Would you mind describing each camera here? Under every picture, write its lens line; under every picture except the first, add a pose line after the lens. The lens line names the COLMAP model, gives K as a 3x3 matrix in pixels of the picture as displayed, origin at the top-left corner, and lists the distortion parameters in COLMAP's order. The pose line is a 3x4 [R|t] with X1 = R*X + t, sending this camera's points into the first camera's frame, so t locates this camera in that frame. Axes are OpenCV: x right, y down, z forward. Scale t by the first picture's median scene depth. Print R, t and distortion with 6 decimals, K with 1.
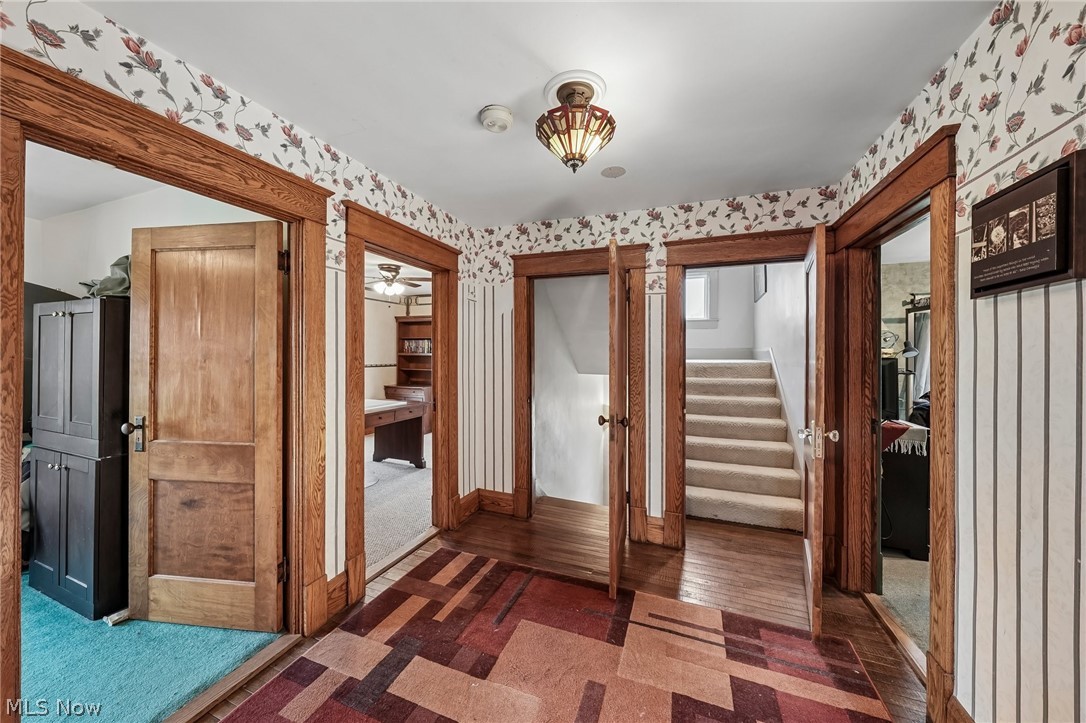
lens RADIAL K [[374.1, 0, 542.6], [0, 374.1, 354.1], [0, 0, 1]] dist [-0.002593, 0.000133]
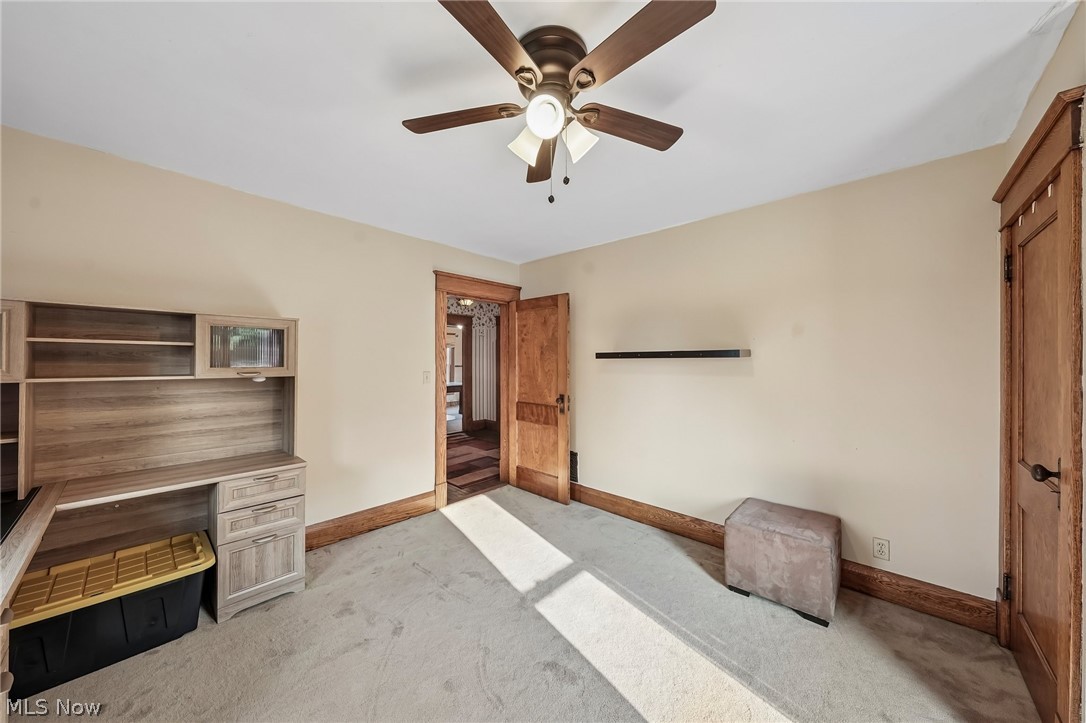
lens RADIAL K [[374.1, 0, 542.6], [0, 374.1, 361.6], [0, 0, 1]] dist [-0.002593, 0.000133]
pose [[0.933317, 0.000232, -0.359055, 0.999288], [-0.000323, 1.000000, -0.000195, 0.016975], [0.359054, 0.000298, 0.933317, -1.023679]]
